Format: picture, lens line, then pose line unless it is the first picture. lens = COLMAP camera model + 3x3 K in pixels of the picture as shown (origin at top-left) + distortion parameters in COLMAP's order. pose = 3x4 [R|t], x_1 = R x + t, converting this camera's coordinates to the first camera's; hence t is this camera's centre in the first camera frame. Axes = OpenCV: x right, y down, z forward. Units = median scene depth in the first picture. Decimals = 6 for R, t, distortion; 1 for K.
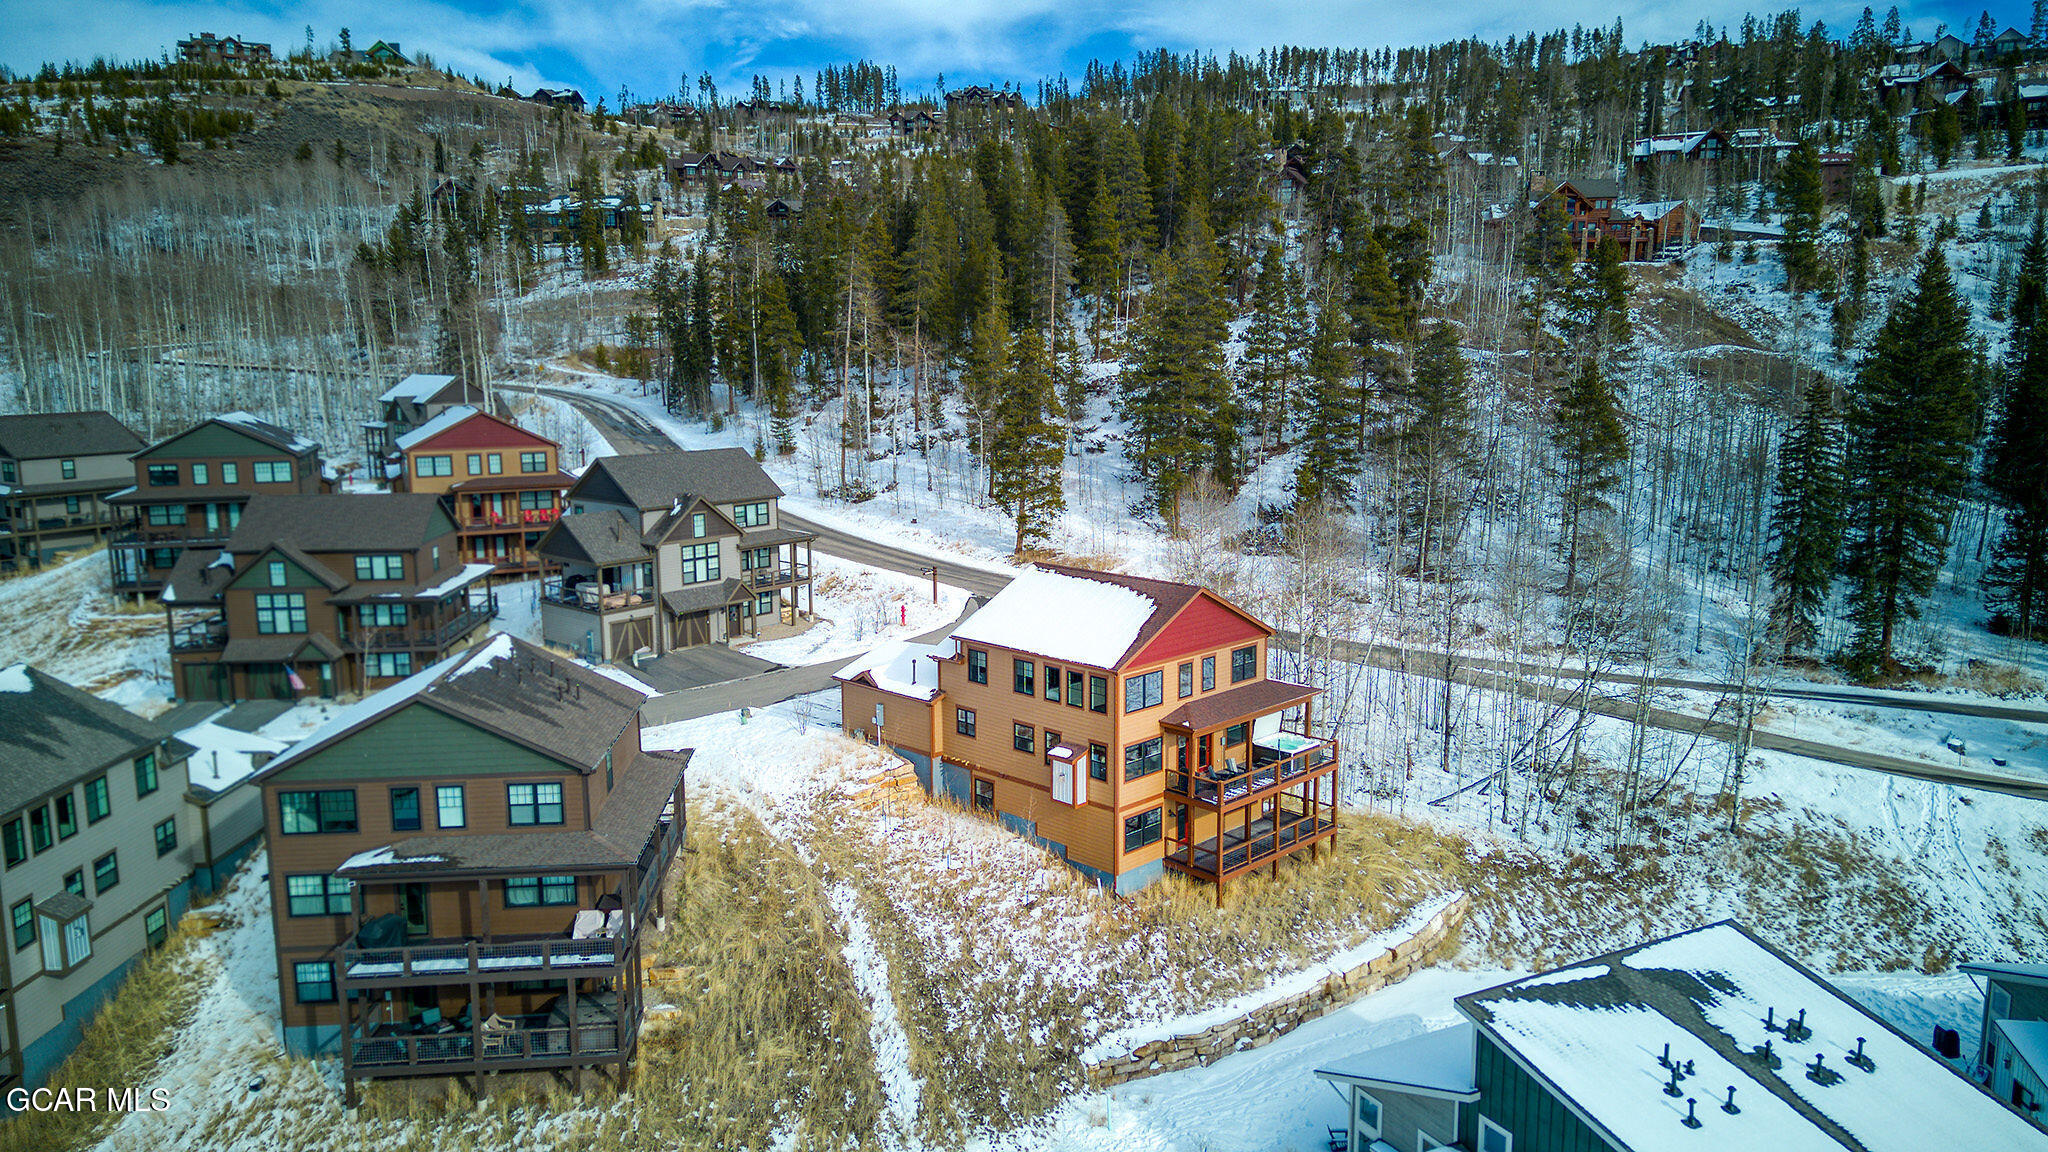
lens RADIAL K [[1431.1, 0, 1024.0], [0, 1431.1, 576.0], [0, 0, 1]] dist [0.086950, -0.089201]
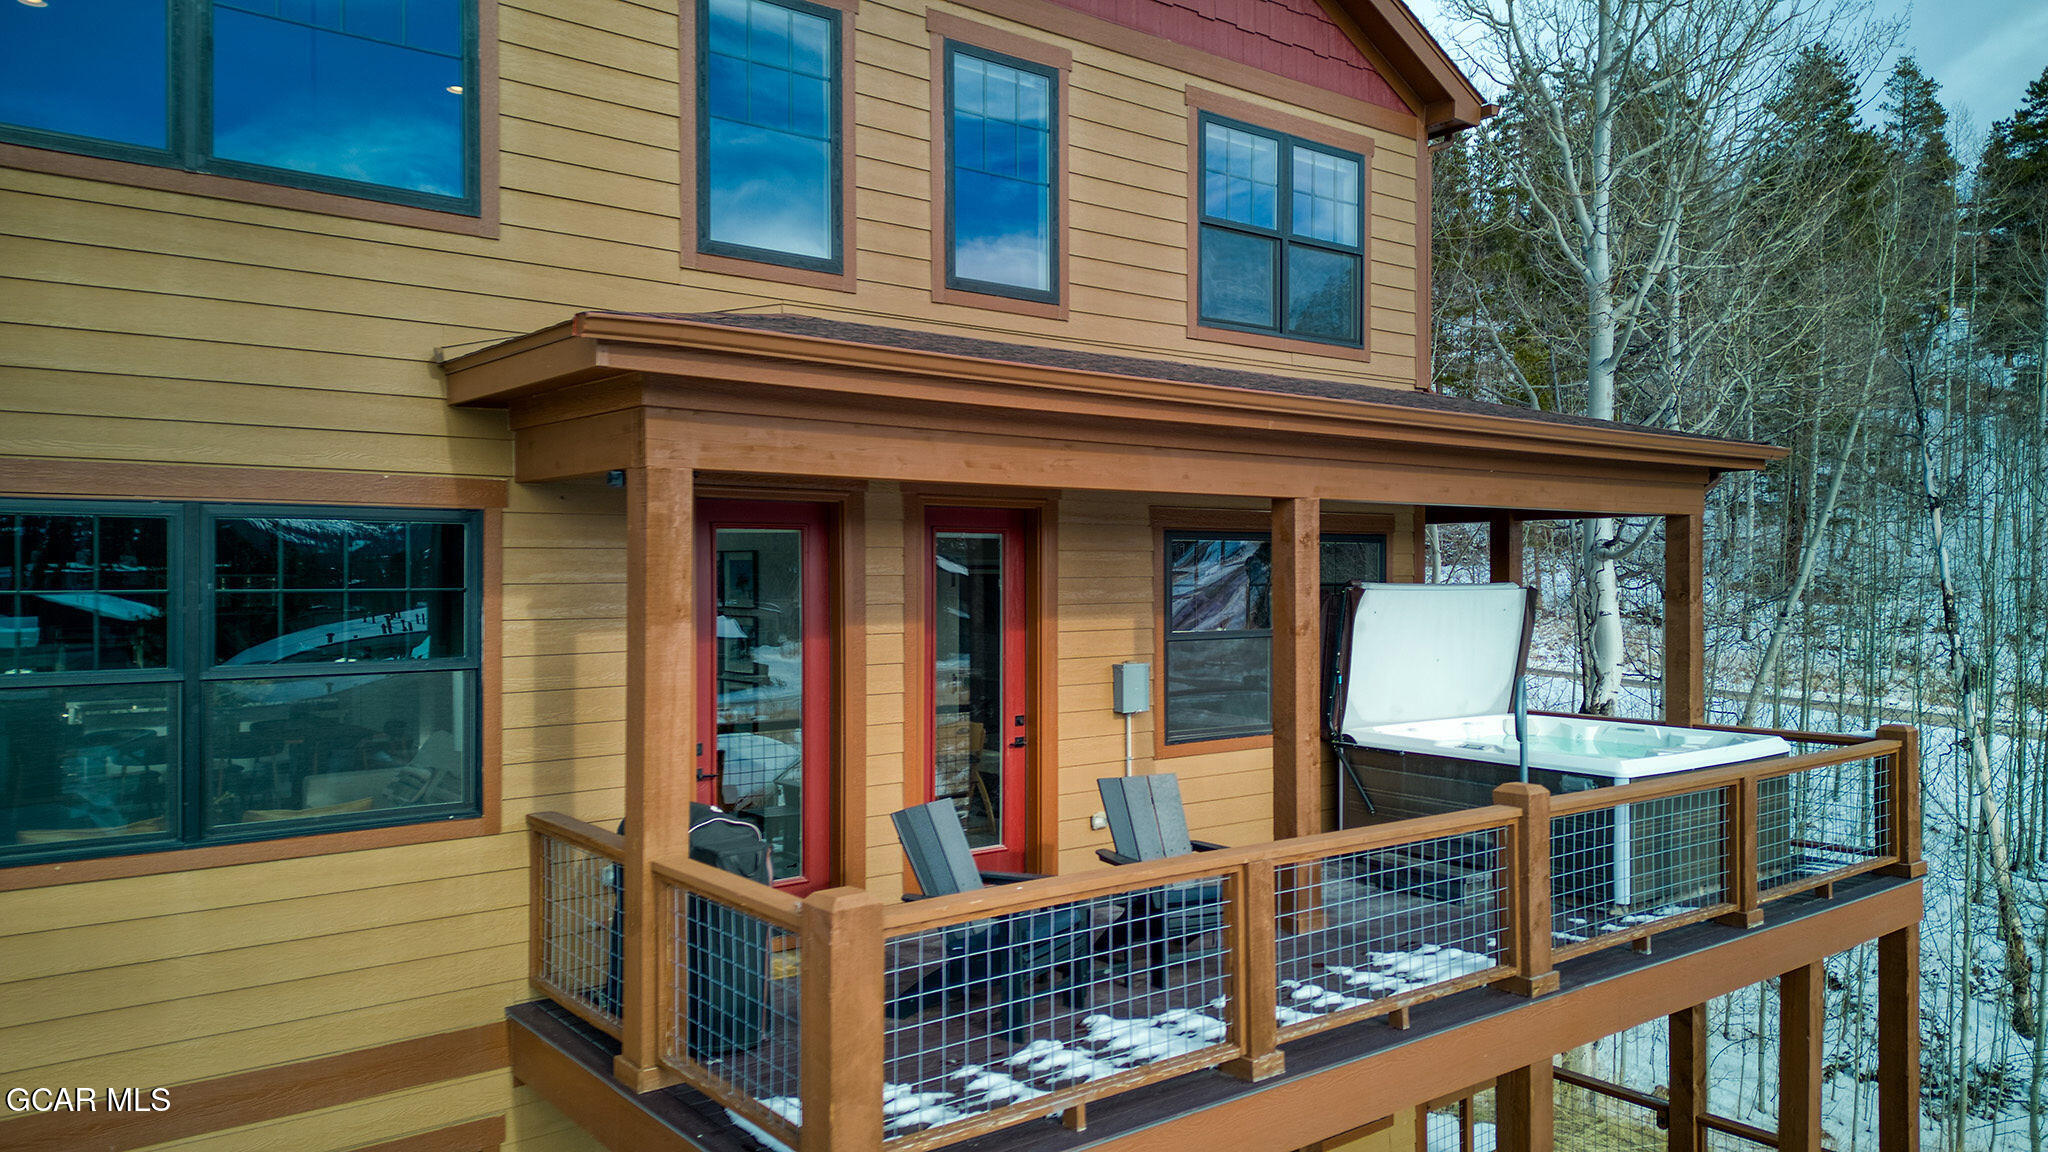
lens RADIAL K [[1425.0, 0, 1024.0], [0, 1425.0, 576.0], [0, 0, 1]] dist [0.076408, -0.063220]
pose [[0.992407, 0.005854, -0.122855, 0.138259], [-0.025898, 0.986419, -0.162193, 0.121347], [0.120237, 0.164143, 0.979081, 0.805182]]
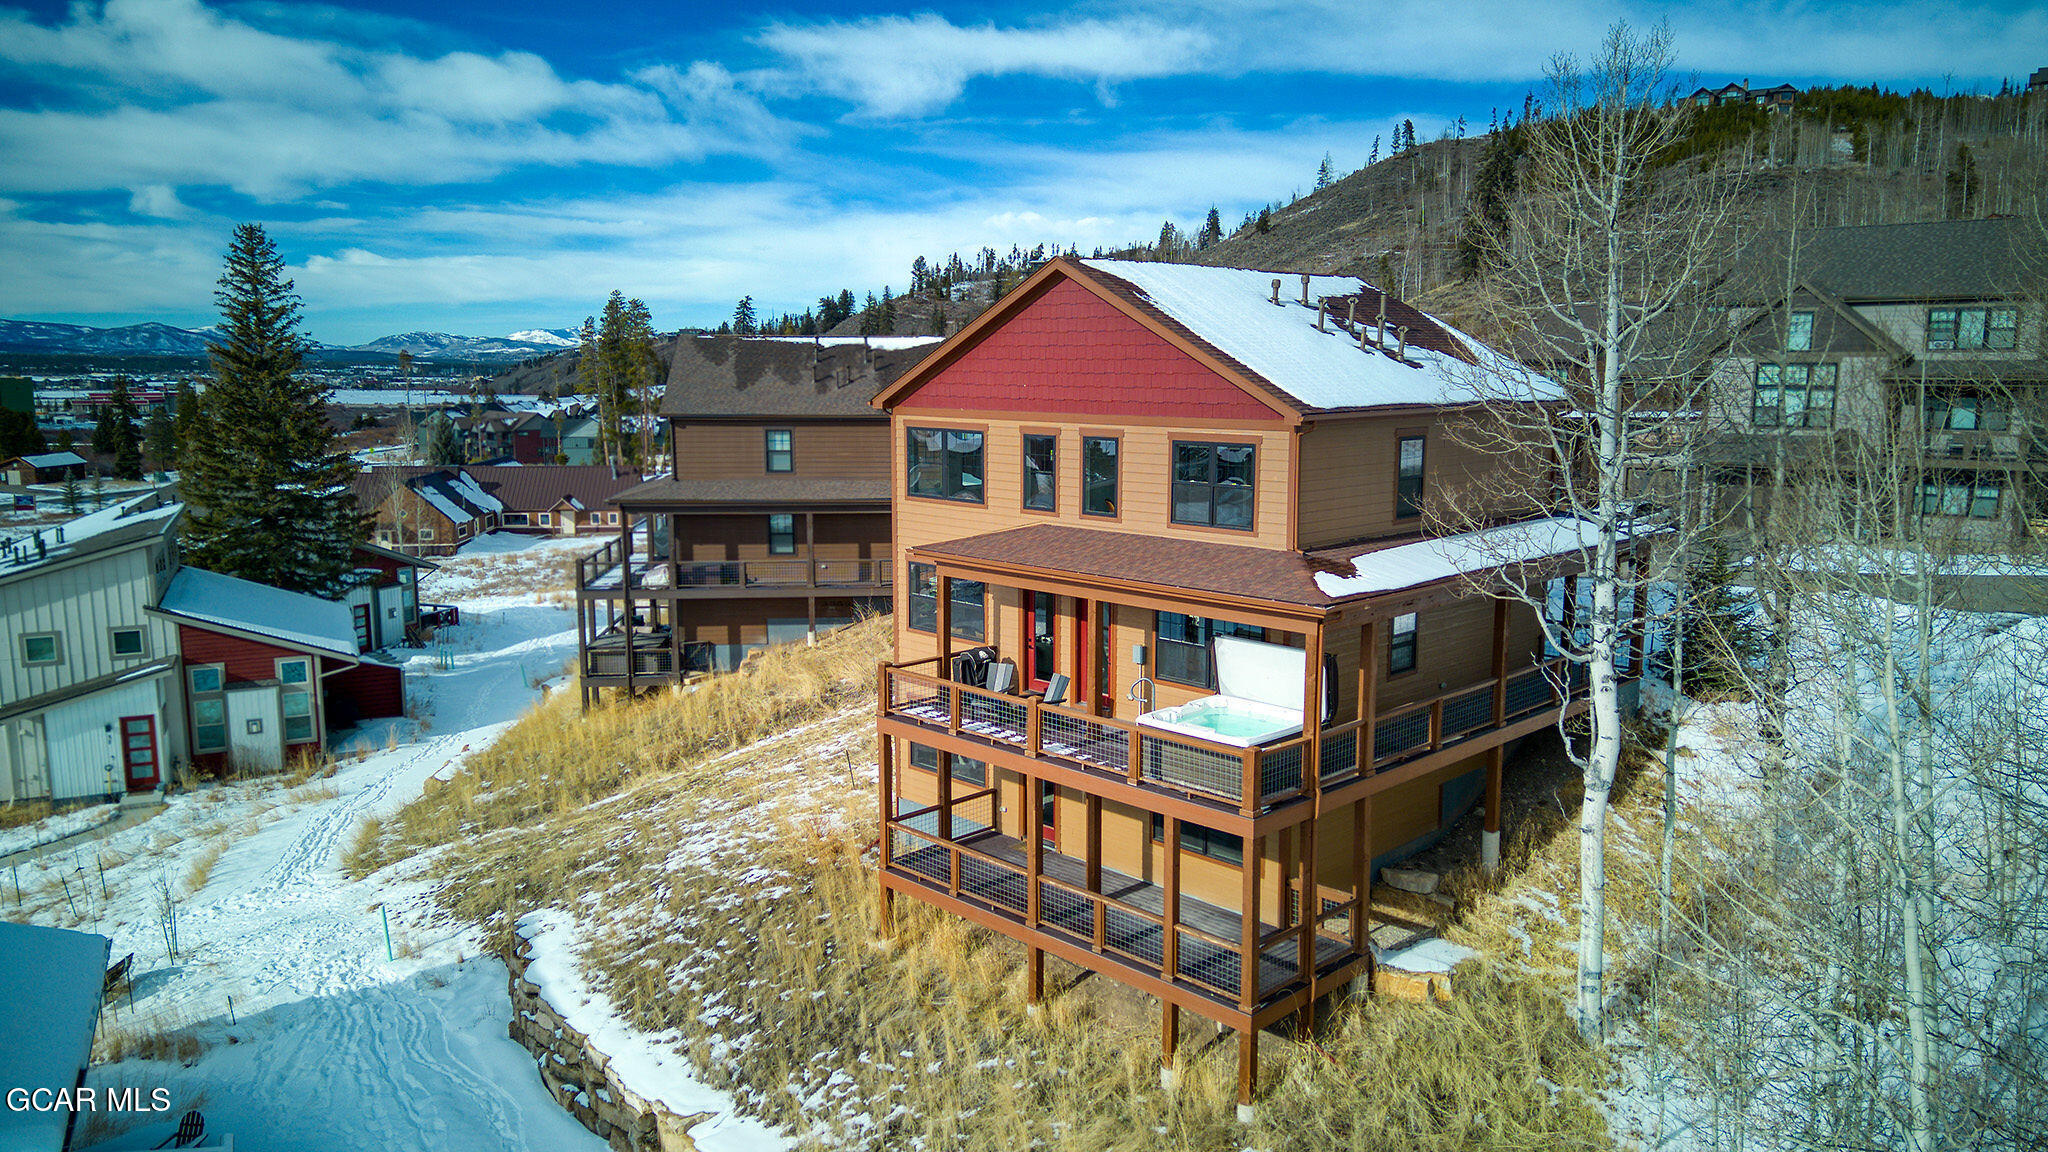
lens RADIAL K [[1431.1, 0, 1024.0], [0, 1431.1, 576.0], [0, 0, 1]] dist [0.086950, -0.089201]
pose [[-0.008243, 0.156318, -0.987672, 0.515719], [-0.169650, 0.973169, 0.155439, 0.032345], [0.985470, 0.168840, 0.018497, 0.904872]]
